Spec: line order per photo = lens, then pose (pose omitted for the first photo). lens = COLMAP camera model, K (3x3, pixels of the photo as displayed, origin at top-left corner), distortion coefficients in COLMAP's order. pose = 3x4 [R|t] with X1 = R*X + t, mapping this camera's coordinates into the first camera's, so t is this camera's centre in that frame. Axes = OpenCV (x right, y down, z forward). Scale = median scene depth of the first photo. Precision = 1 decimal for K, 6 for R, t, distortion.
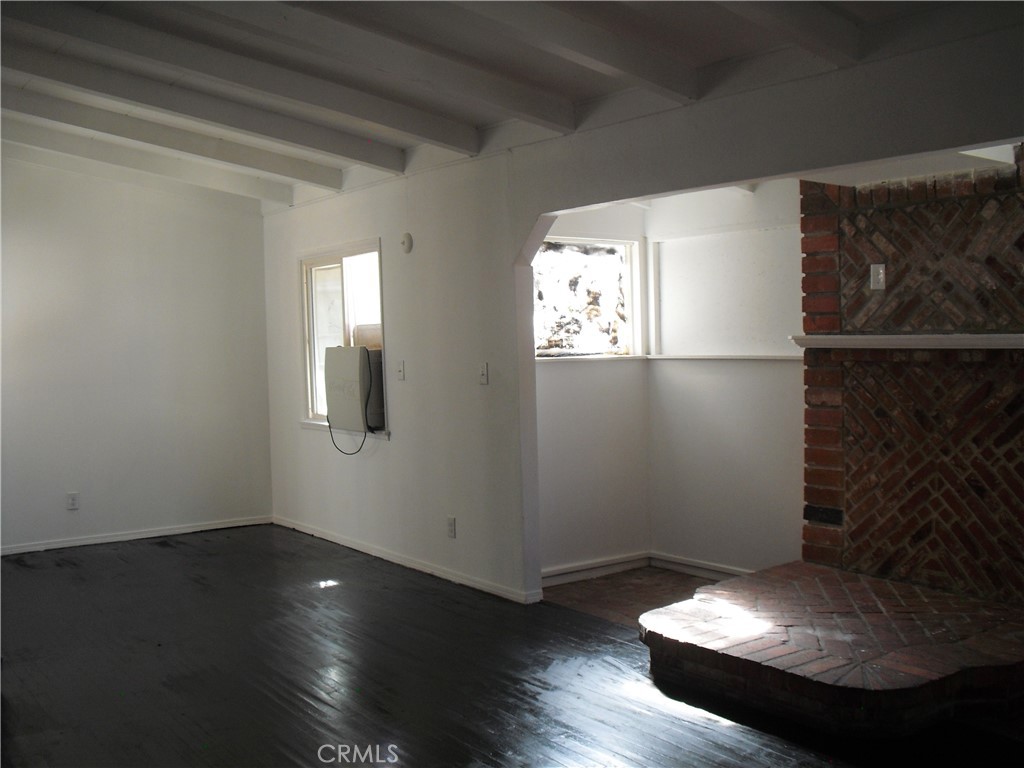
lens RADIAL K [[1068.7, 0, 515.5], [0, 1068.7, 385.9], [0, 0, 1]] dist [-0.132324, 0.000000]
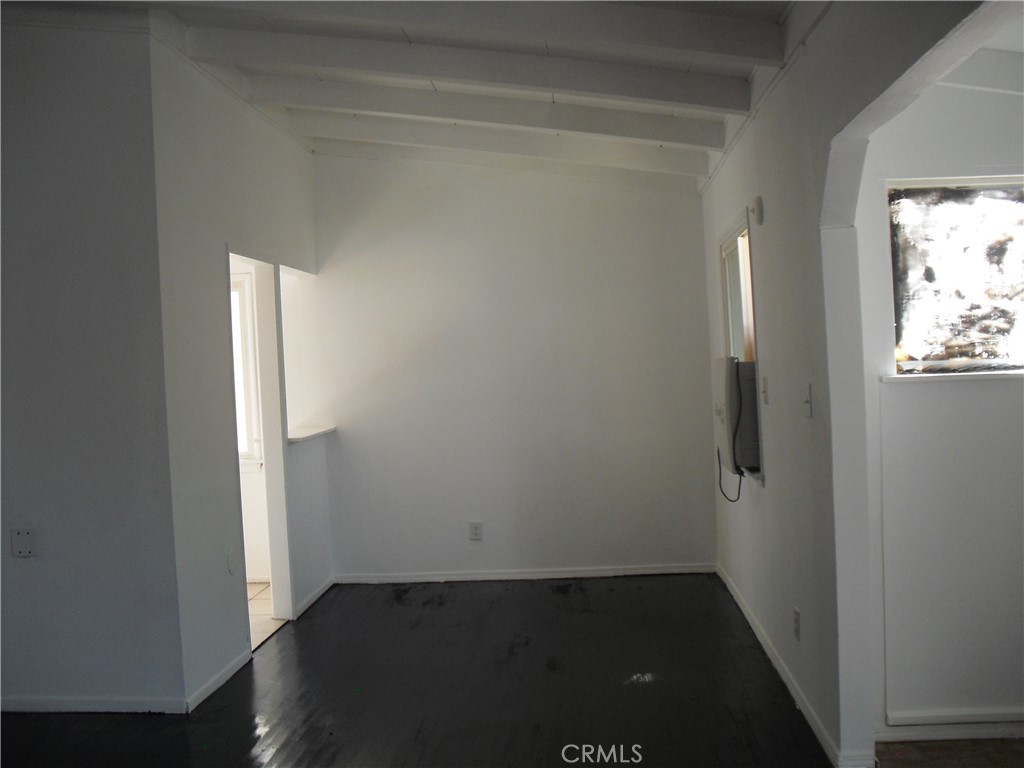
lens RADIAL K [[1068.7, 0, 510.7], [0, 1068.7, 381.3], [0, 0, 1]] dist [-0.132324, 0.000000]
pose [[0.754486, 0.000798, -0.656316, 0.279949], [-0.002397, 0.999996, -0.001541, -0.023912], [0.656312, 0.002736, 0.754485, 0.441312]]
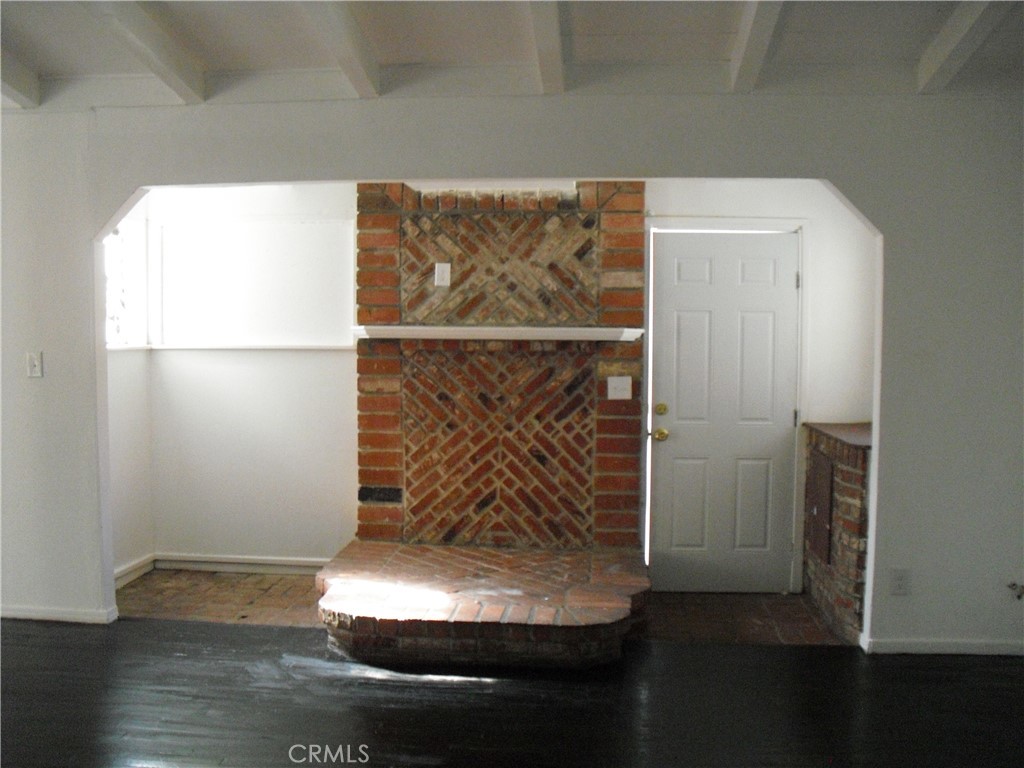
lens RADIAL K [[1068.7, 0, 512.9], [0, 1068.7, 379.9], [0, 0, 1]] dist [-0.132324, 0.000000]
pose [[0.676719, -0.012594, 0.736133, -0.417795], [0.015399, 0.999877, 0.002950, 0.005302], [-0.736080, 0.009339, 0.676830, 0.171329]]
